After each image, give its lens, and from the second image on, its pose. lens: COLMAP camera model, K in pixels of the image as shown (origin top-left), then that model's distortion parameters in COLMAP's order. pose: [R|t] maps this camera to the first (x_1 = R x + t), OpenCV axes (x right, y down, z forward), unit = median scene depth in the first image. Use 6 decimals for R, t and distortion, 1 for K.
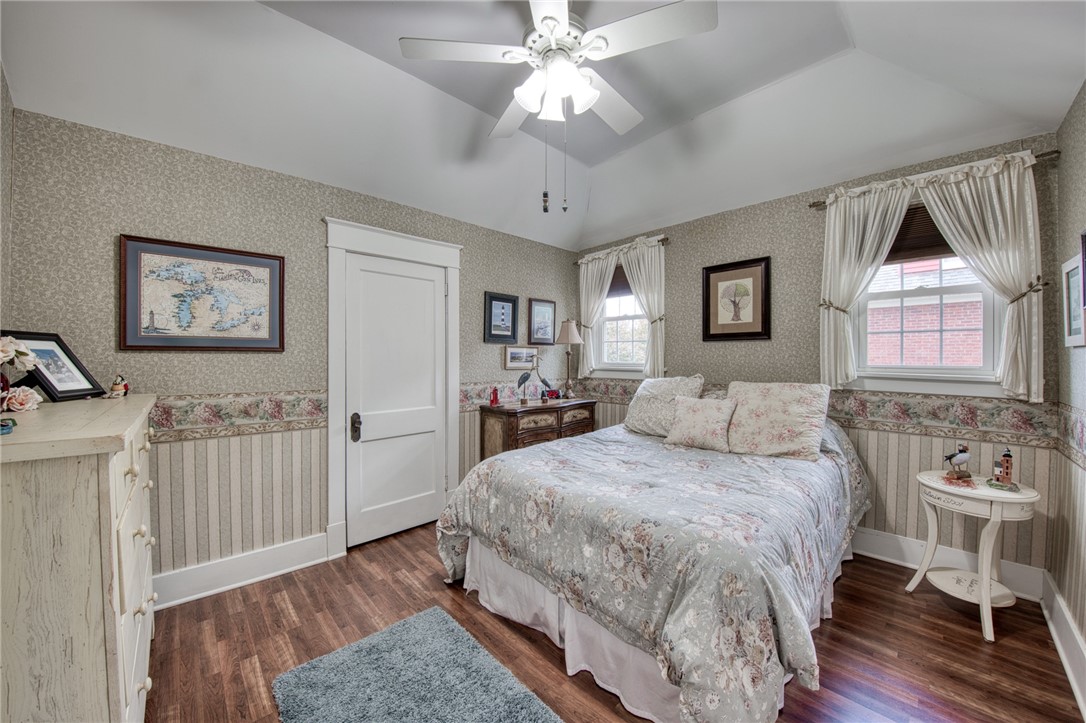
lens RADIAL K [[394.4, 0, 538.7], [0, 394.4, 359.7], [0, 0, 1]] dist [-0.013337, -0.000098]
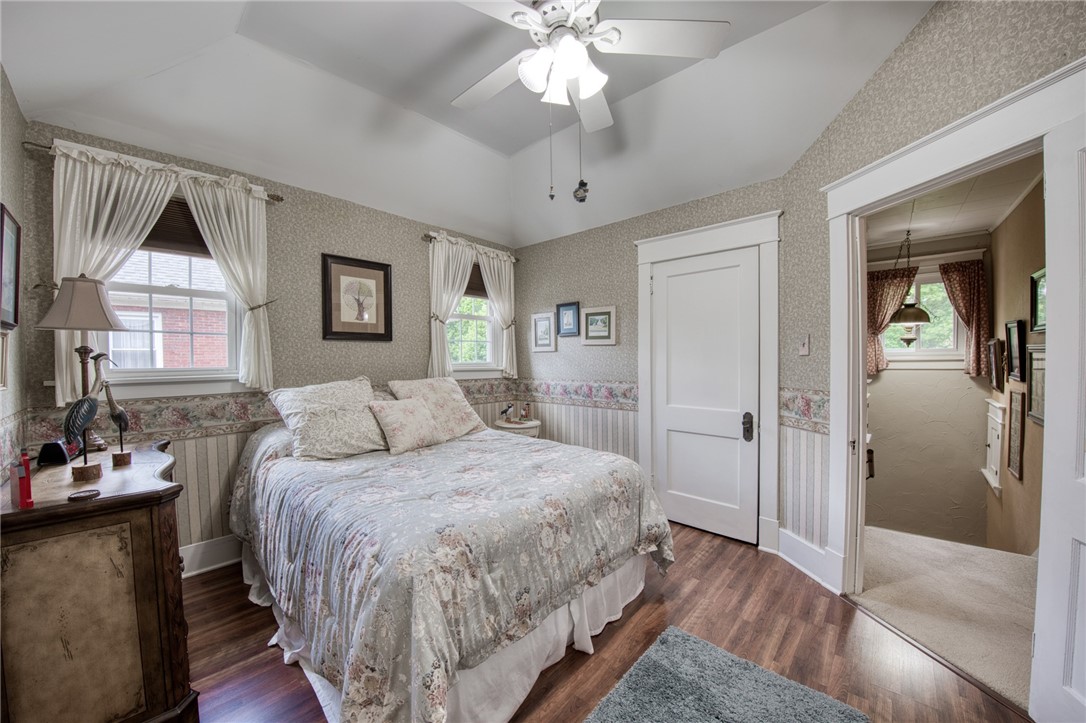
lens RADIAL K [[384.4, 0, 549.1], [0, 384.4, 366.8], [0, 0, 1]] dist [-0.033532, -0.000030]
pose [[-0.106630, -0.021530, 0.994066, -0.572947], [0.018244, 0.999555, 0.023606, 0.002376], [-0.994131, 0.020653, -0.106190, 0.758290]]
